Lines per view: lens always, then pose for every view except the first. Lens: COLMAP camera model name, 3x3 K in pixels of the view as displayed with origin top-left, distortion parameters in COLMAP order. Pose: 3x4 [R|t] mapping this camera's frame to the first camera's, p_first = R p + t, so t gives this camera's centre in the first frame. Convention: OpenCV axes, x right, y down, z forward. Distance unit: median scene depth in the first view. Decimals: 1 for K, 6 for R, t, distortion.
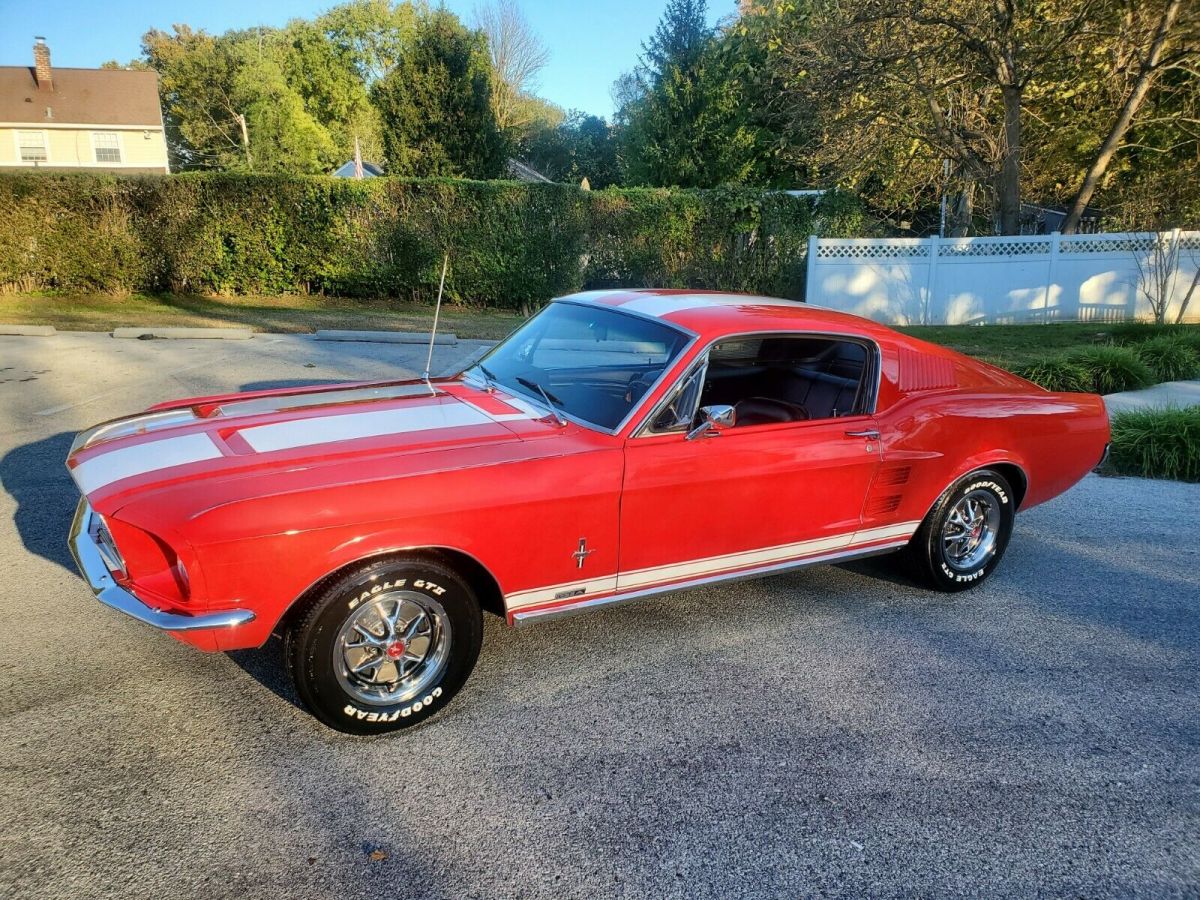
lens RADIAL K [[966.4, 0, 604.0], [0, 966.4, 448.0], [0, 0, 1]] dist [-0.013066, 0.045958]
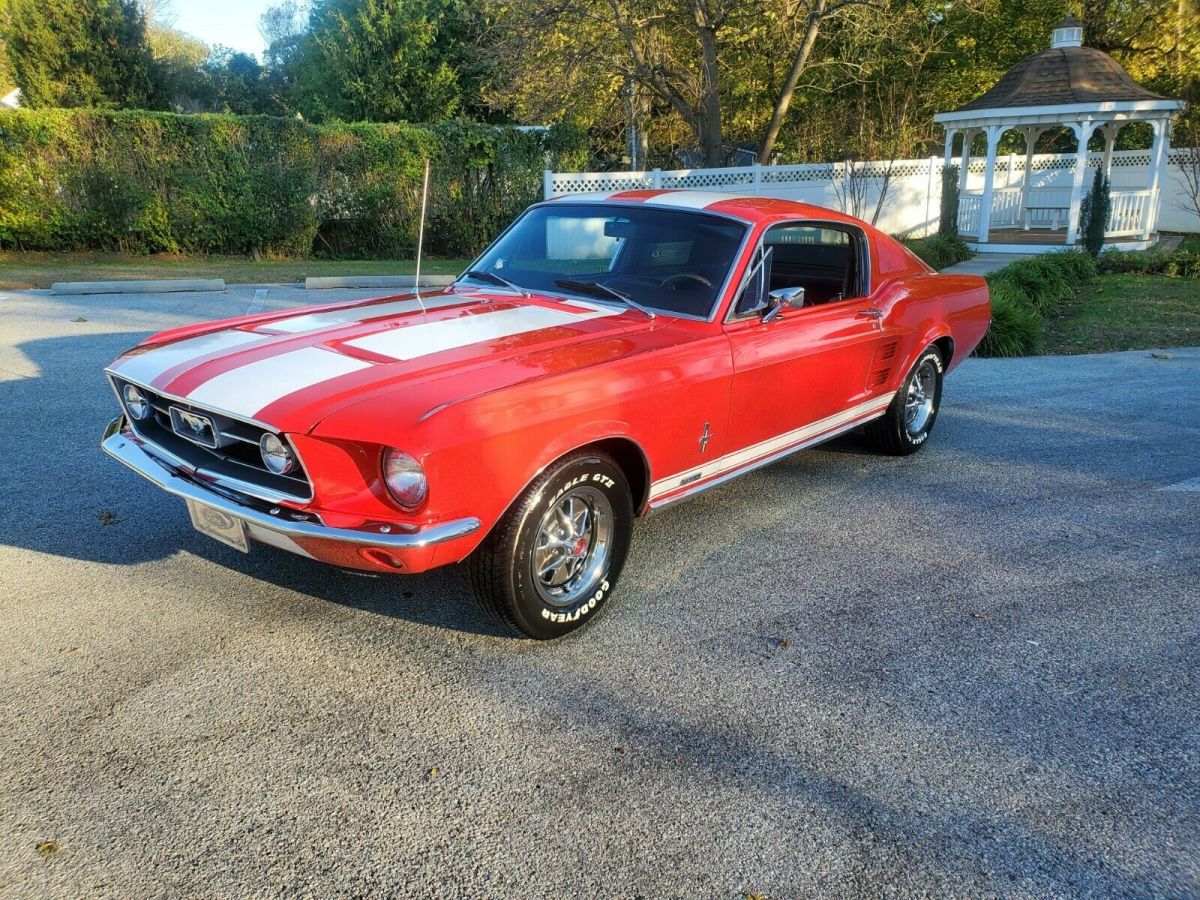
lens RADIAL K [[965.0, 0, 615.0], [0, 965.0, 432.3], [0, 0, 1]] dist [-0.015016, 0.050841]
pose [[0.937789, -0.106687, 0.330408, -0.085075], [0.094328, 0.994115, 0.053265, 0.007770], [-0.334146, -0.018785, 0.942334, 0.012253]]
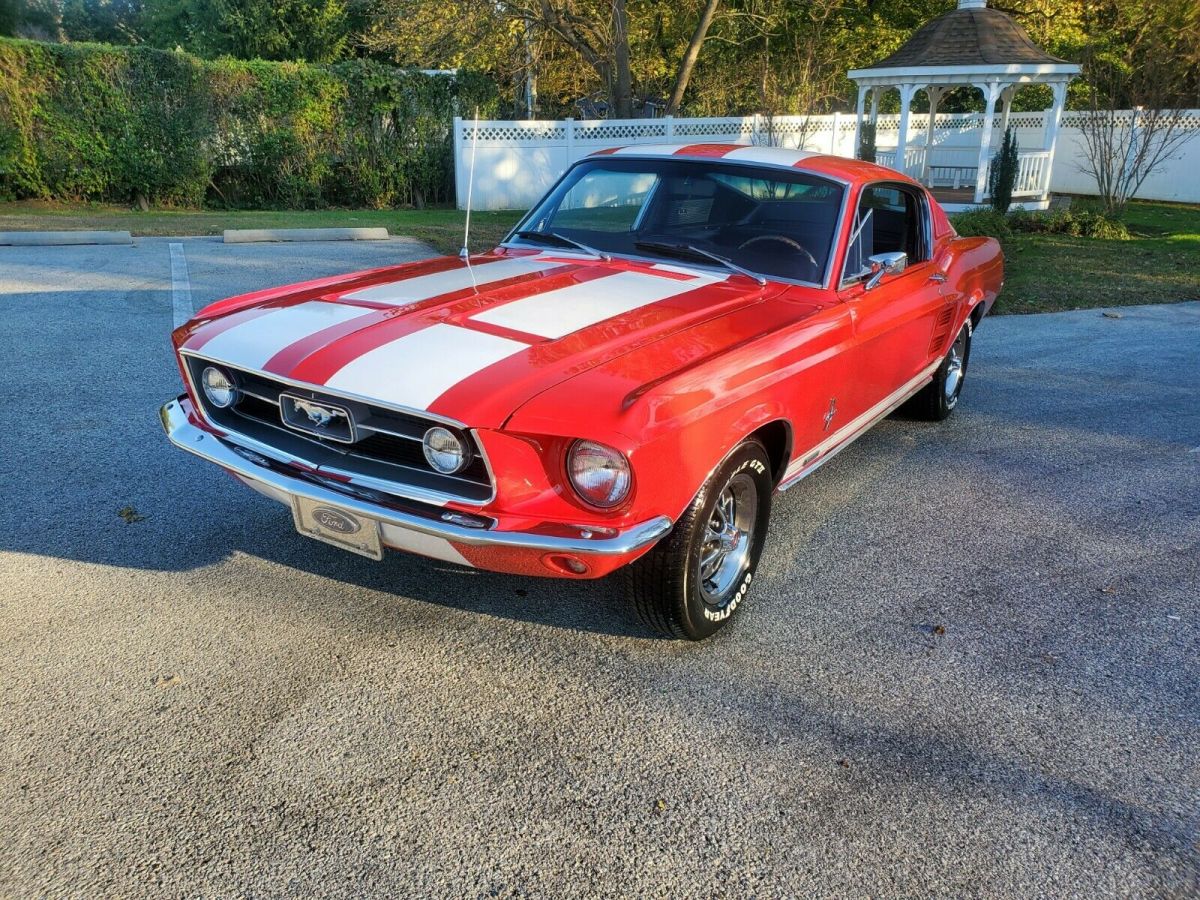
lens RADIAL K [[963.7, 0, 624.4], [0, 963.7, 437.6], [0, 0, 1]] dist [-0.022658, 0.064208]
pose [[0.881956, -0.143154, 0.449066, -0.120616], [0.099371, 0.987820, 0.119736, -0.000403], [-0.460737, -0.060978, 0.885439, 0.044777]]
